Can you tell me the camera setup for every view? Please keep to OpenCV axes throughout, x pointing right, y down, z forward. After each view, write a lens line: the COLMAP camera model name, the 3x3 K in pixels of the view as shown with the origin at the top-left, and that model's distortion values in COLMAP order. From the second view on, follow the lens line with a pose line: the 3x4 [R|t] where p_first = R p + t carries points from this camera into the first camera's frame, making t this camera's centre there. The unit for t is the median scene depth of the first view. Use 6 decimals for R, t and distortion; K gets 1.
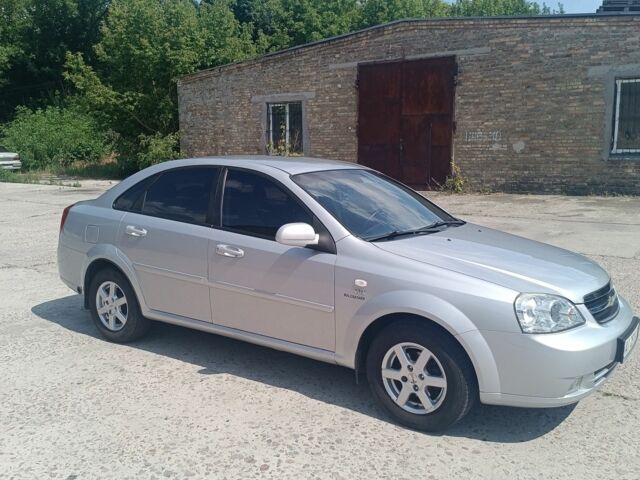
lens RADIAL K [[612.0, 0, 320.0], [0, 612.0, 240.0], [0, 0, 1]] dist [0.129245, -0.291610]
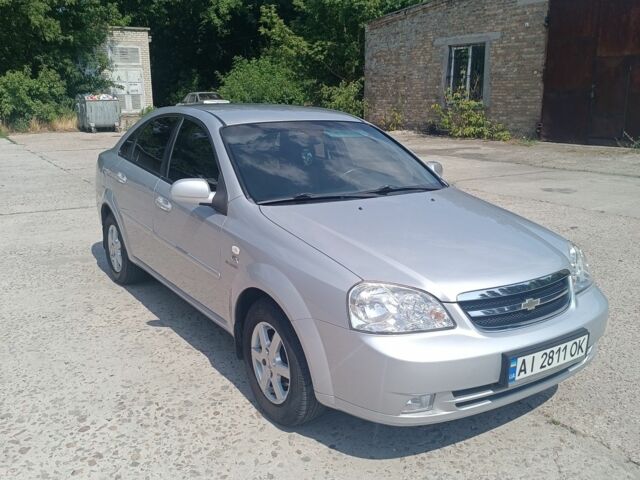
lens RADIAL K [[612.0, 0, 320.0], [0, 612.0, 240.0], [0, 0, 1]] dist [0.129245, -0.291610]
pose [[0.929806, 0.087153, -0.357582, 0.100616], [-0.057745, 0.994071, 0.092130, -0.006760], [0.363491, -0.065014, 0.929326, 0.043477]]
